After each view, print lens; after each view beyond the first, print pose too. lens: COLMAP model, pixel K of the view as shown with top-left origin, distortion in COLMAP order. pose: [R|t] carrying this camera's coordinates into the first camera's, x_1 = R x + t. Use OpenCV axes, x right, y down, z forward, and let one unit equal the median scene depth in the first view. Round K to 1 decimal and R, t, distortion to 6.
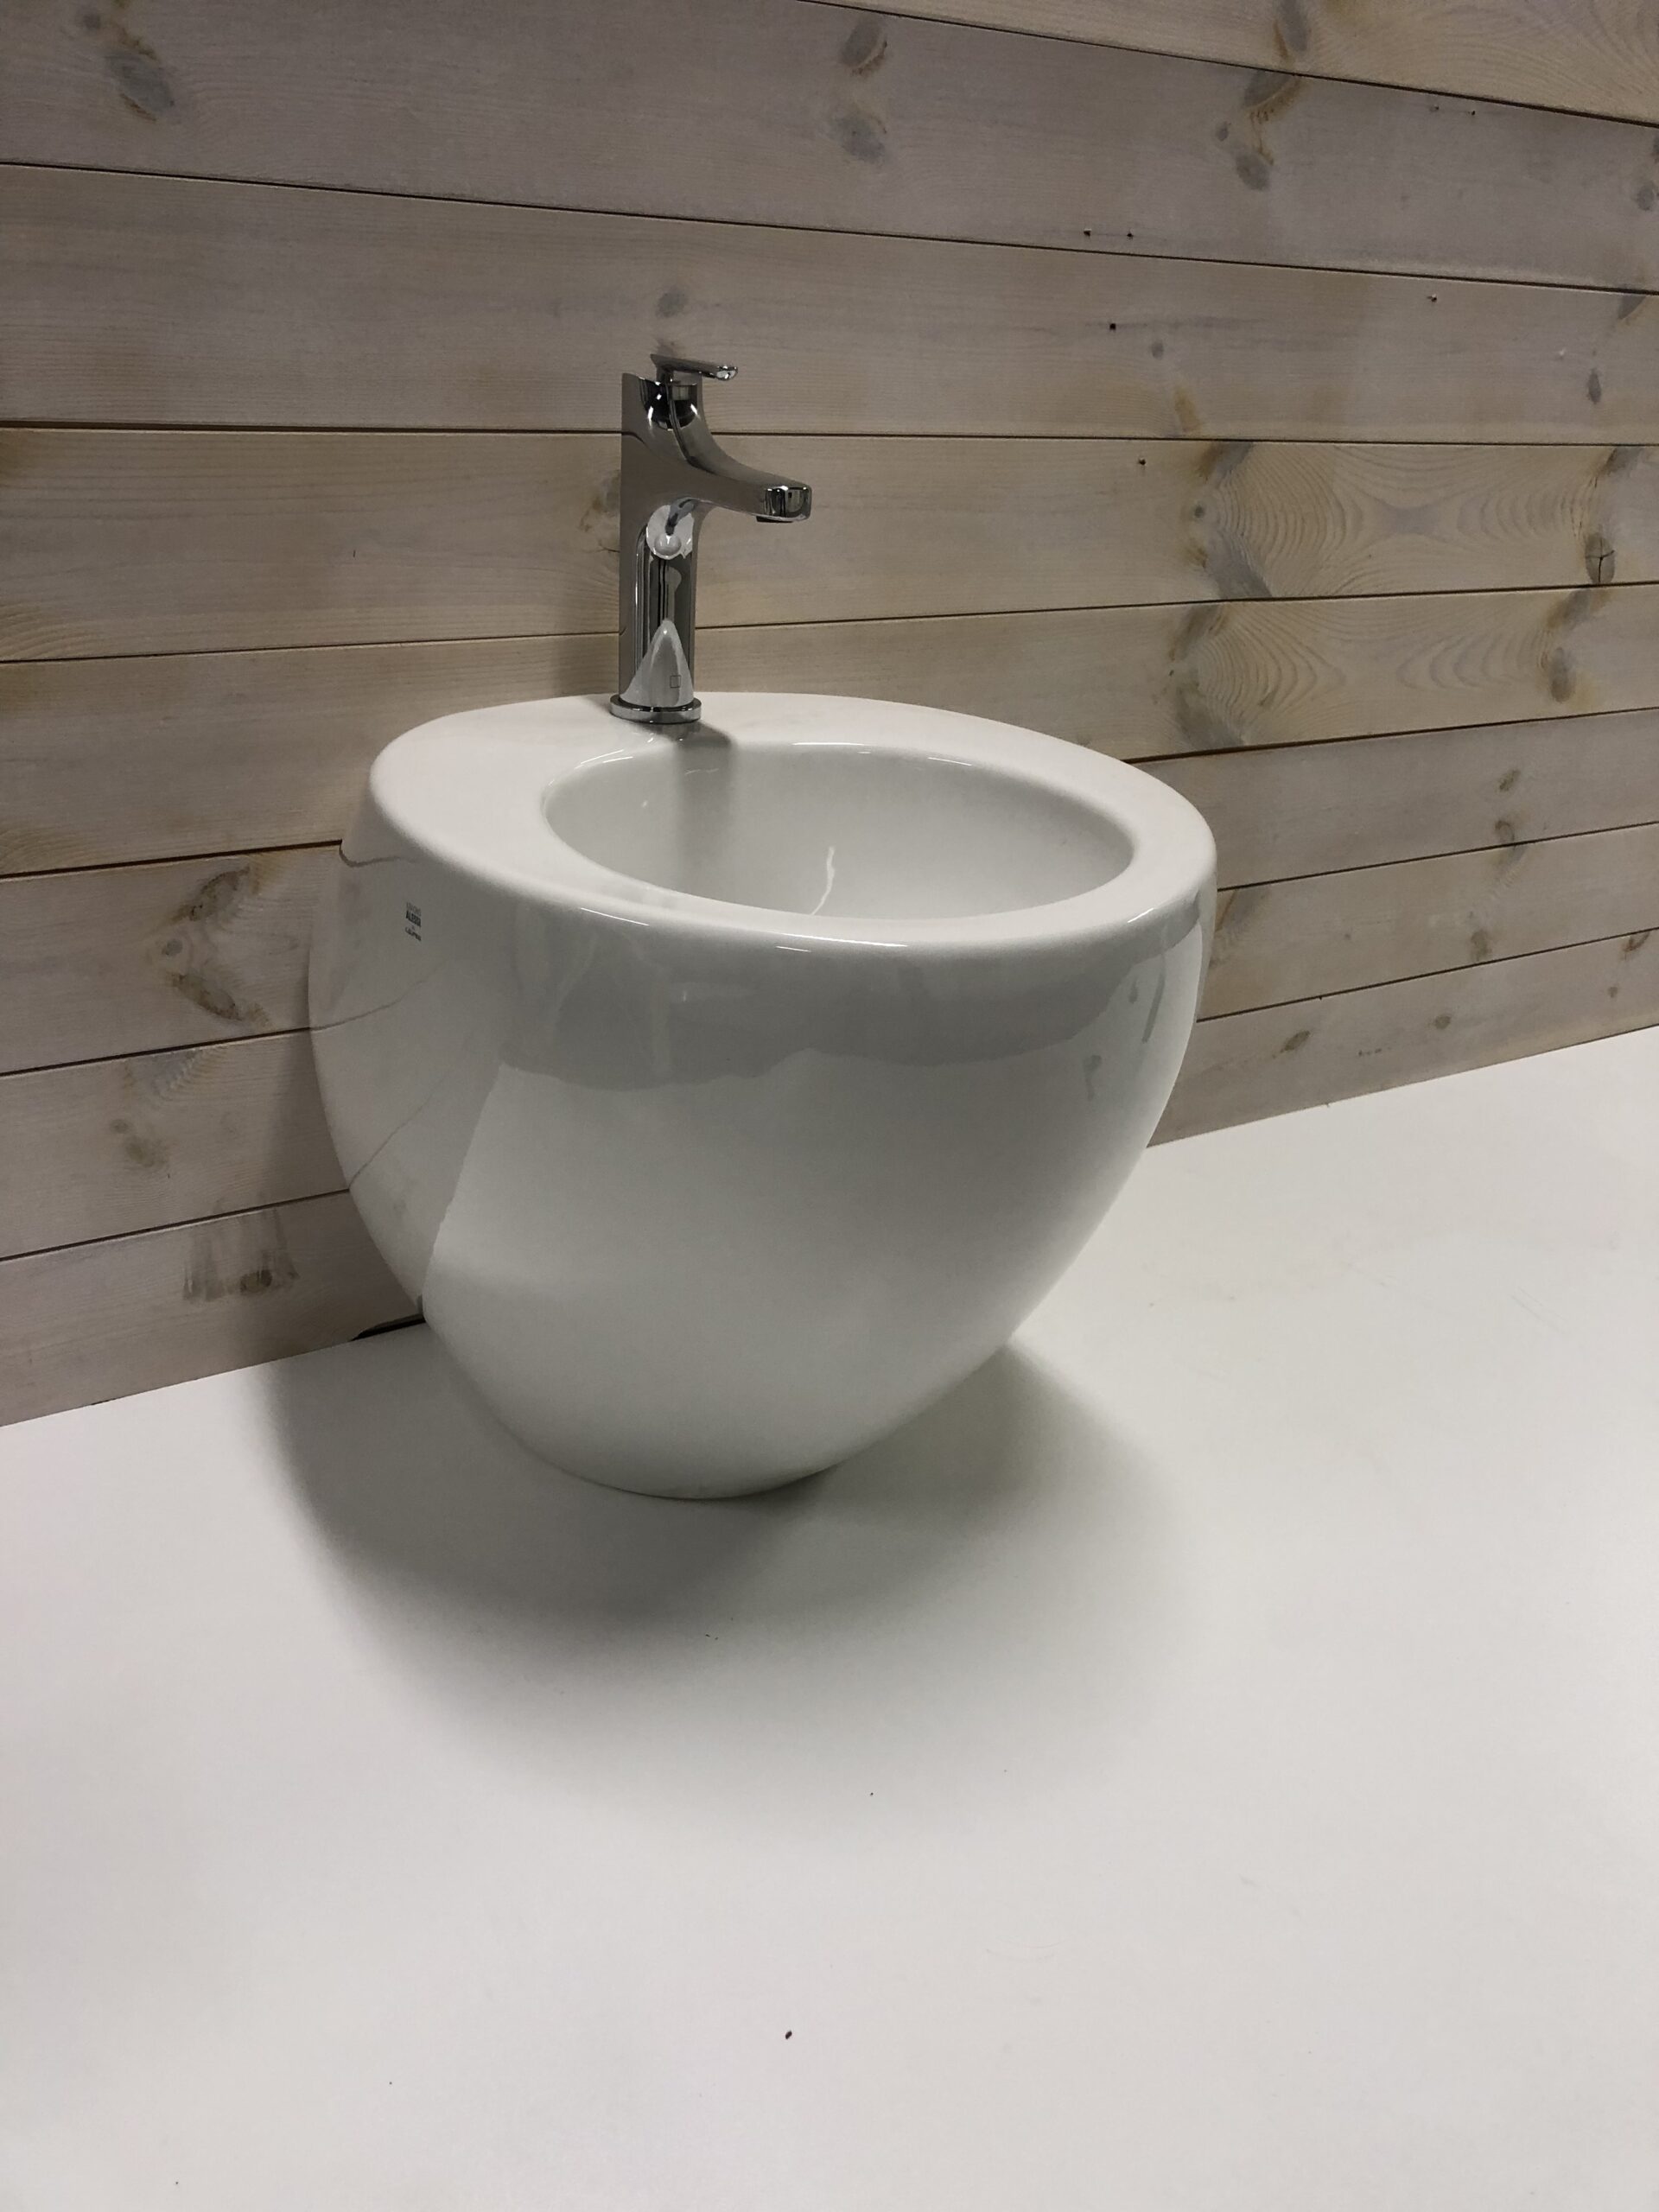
lens RADIAL K [[1828.4, 0, 839.1], [0, 1828.4, 1107.8], [0, 0, 1]] dist [-0.005242, 0.011201]
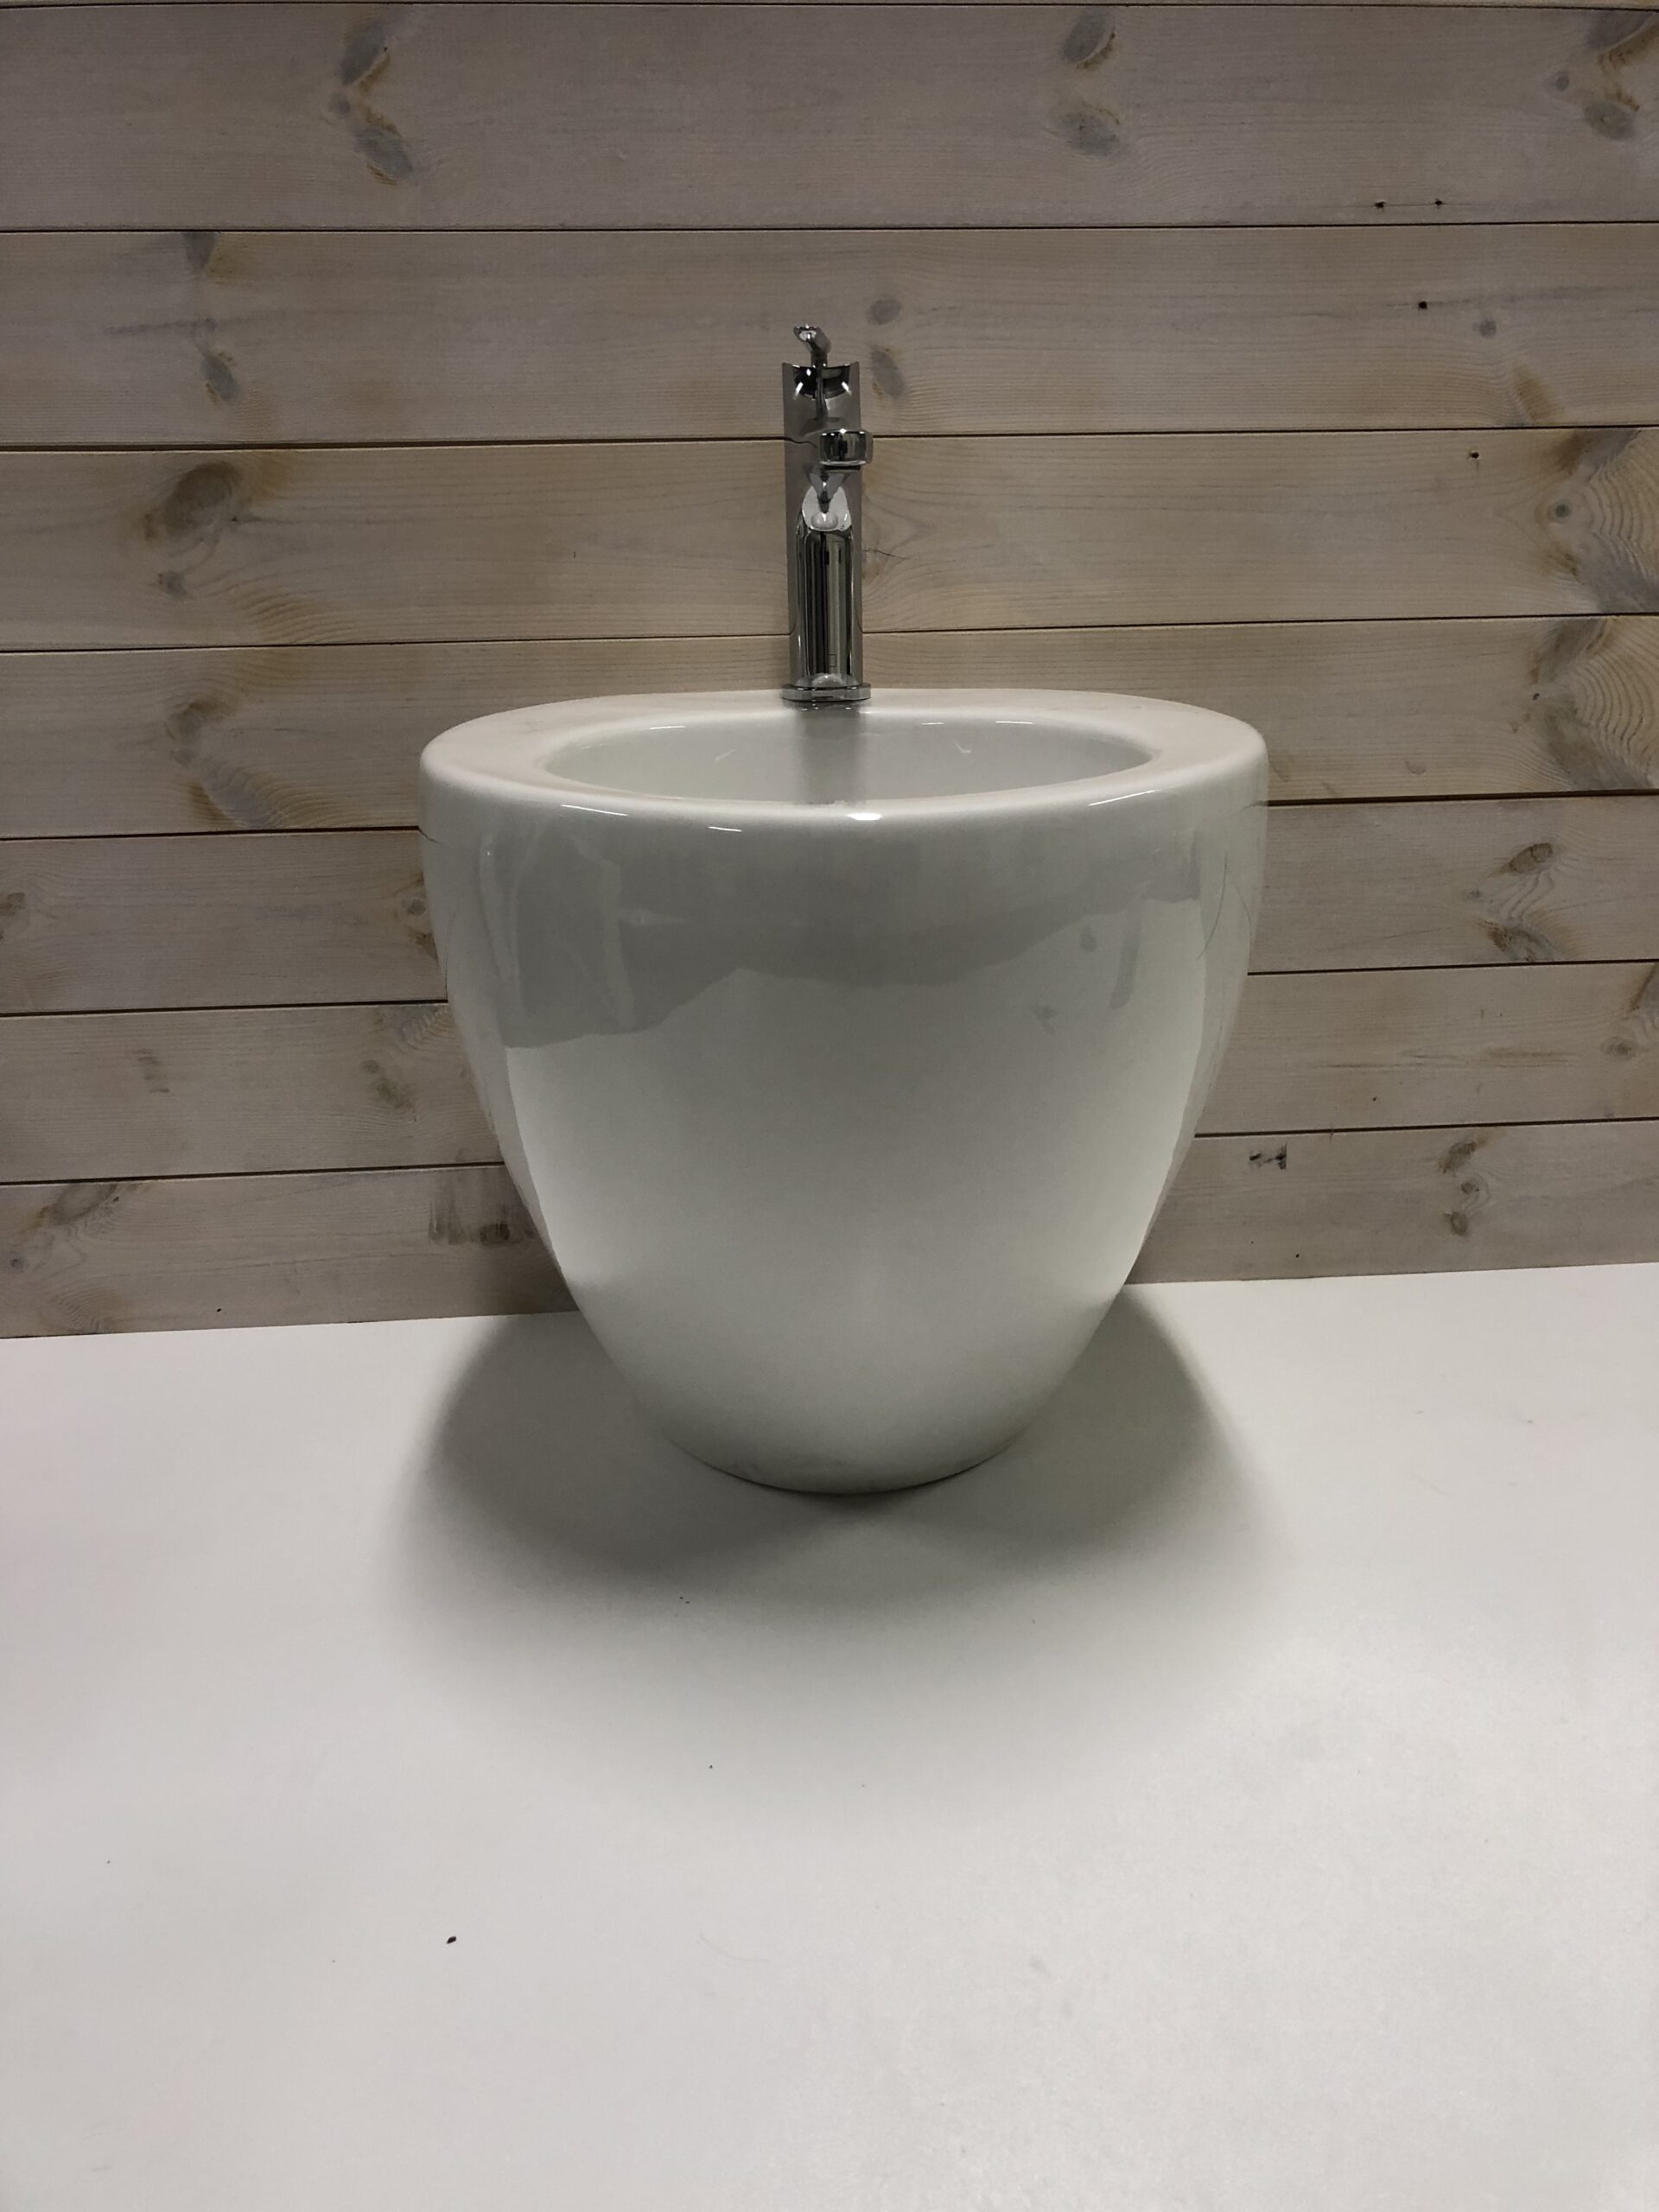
lens RADIAL K [[1828.4, 0, 863.9], [0, 1828.4, 1113.3], [0, 0, 1]] dist [-0.005242, 0.011201]
pose [[0.886153, 0.076814, -0.456983, 0.318329], [-0.129190, 0.988018, -0.084441, 0.076282], [0.445021, 0.133865, 0.885458, 0.110661]]
